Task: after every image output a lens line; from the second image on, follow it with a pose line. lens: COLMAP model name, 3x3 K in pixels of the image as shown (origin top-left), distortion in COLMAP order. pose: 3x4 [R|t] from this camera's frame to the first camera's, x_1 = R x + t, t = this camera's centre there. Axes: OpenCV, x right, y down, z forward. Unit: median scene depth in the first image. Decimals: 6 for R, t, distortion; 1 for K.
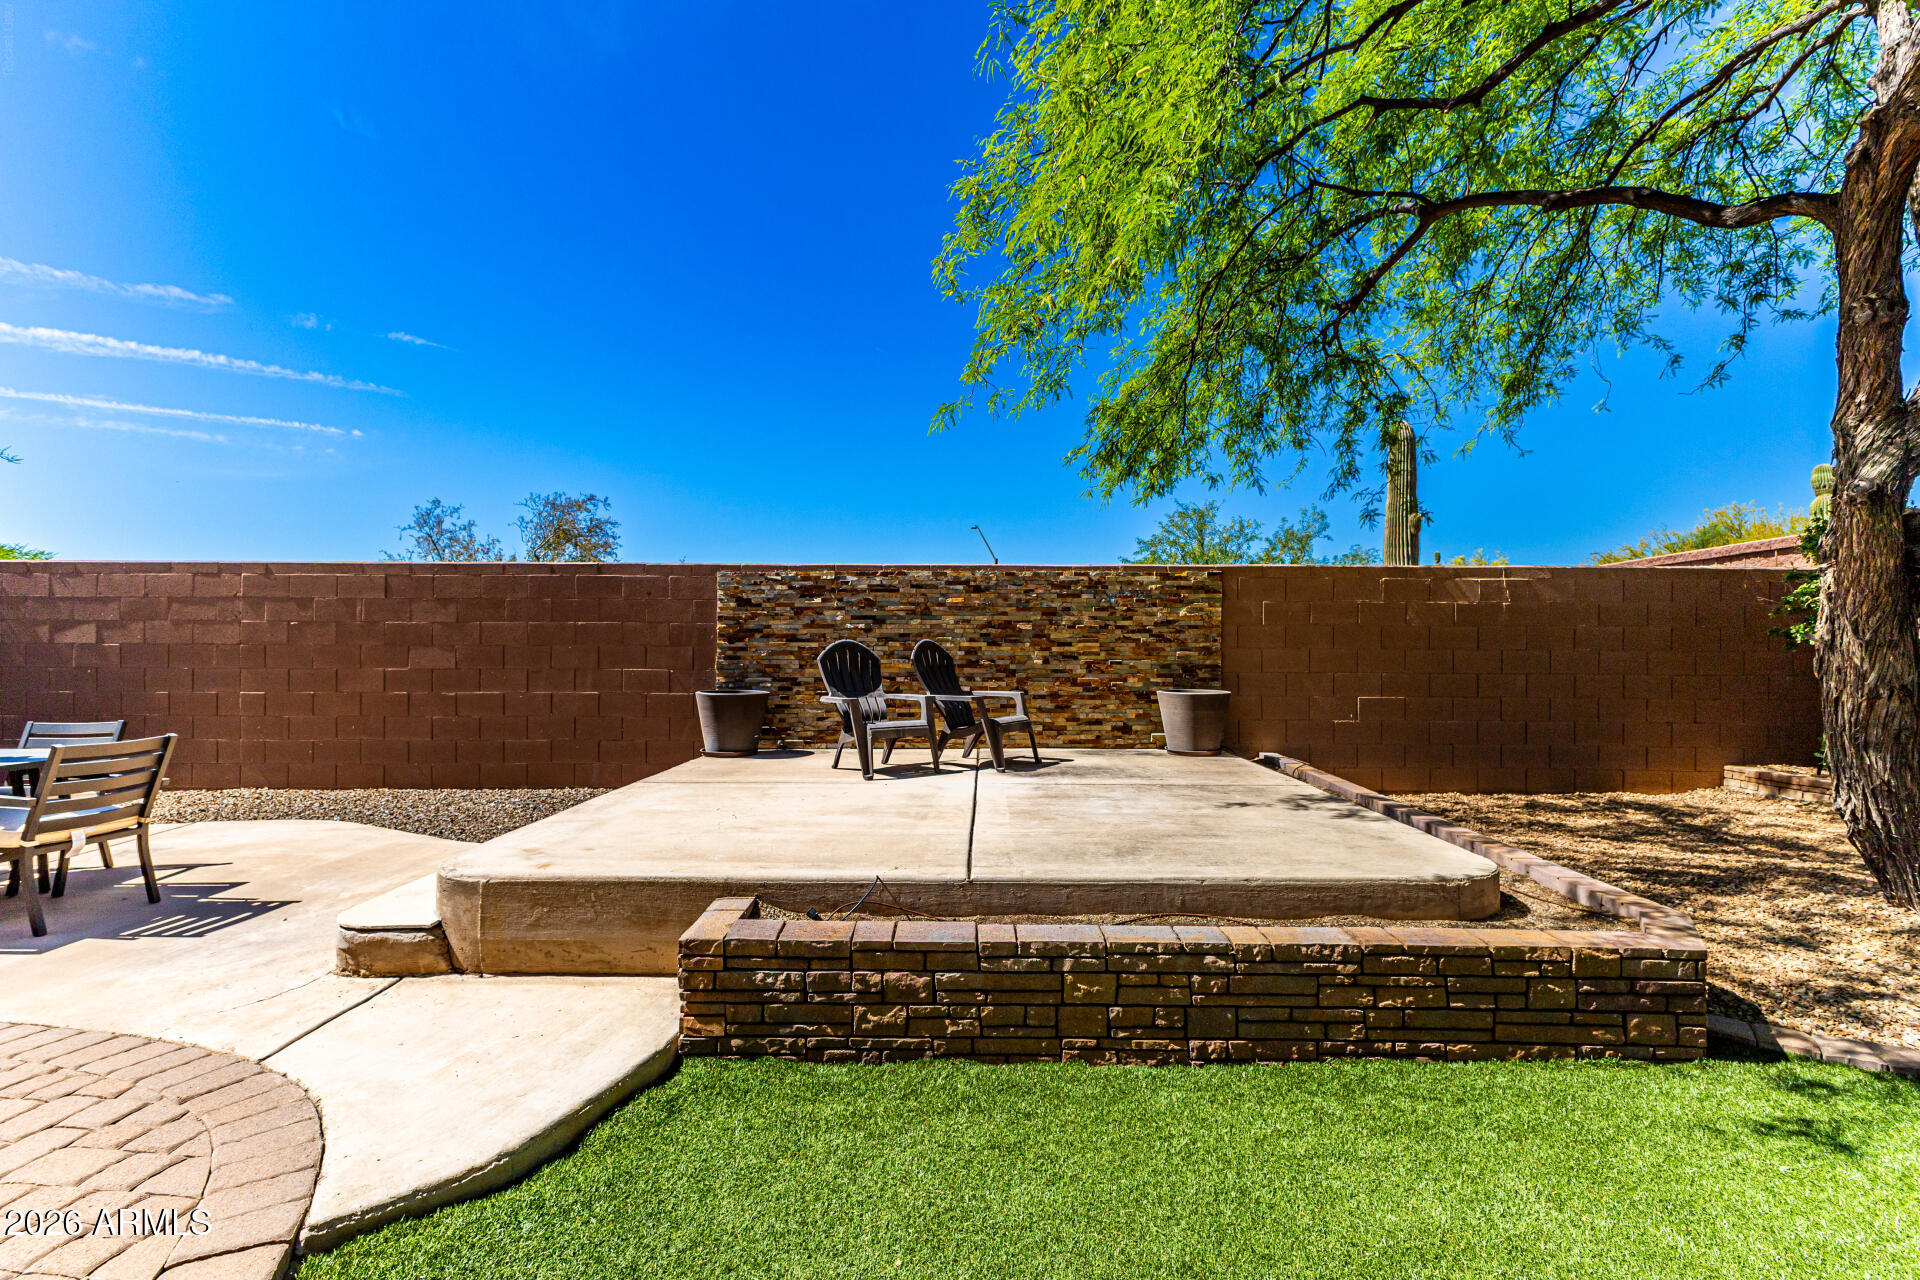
lens RADIAL K [[860.8, 0, 960.0], [0, 860.8, 640.0], [0, 0, 1]] dist [-0.001218, -0.000094]
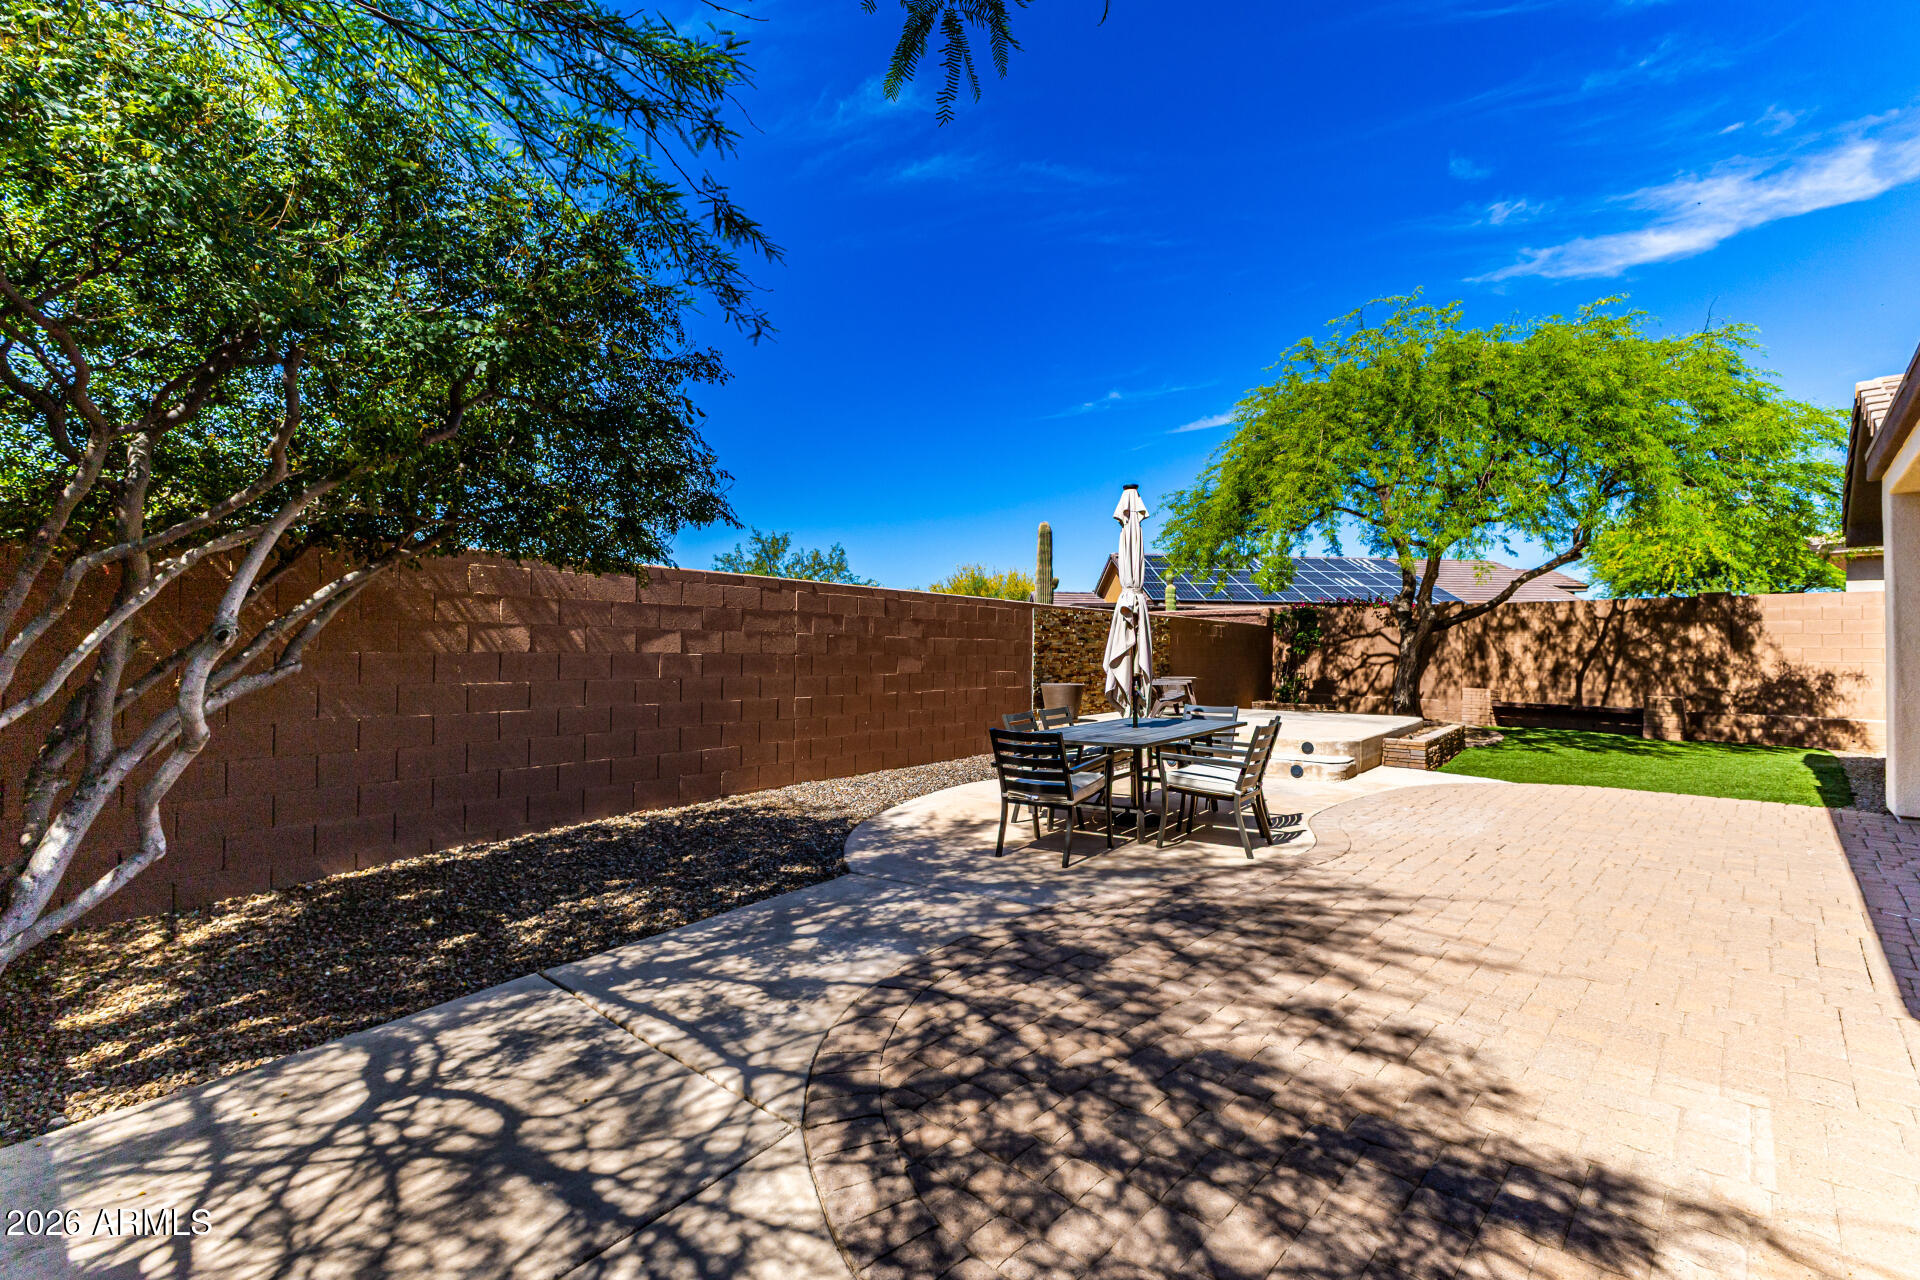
lens RADIAL K [[860.8, 0, 960.0], [0, 860.8, 640.0], [0, 0, 1]] dist [-0.001218, -0.000094]
pose [[0.608204, 0.012968, 0.793675, -1.592000], [-0.006773, 0.999915, -0.011147, -0.002838], [-0.793752, 0.001404, 0.608240, 0.152987]]
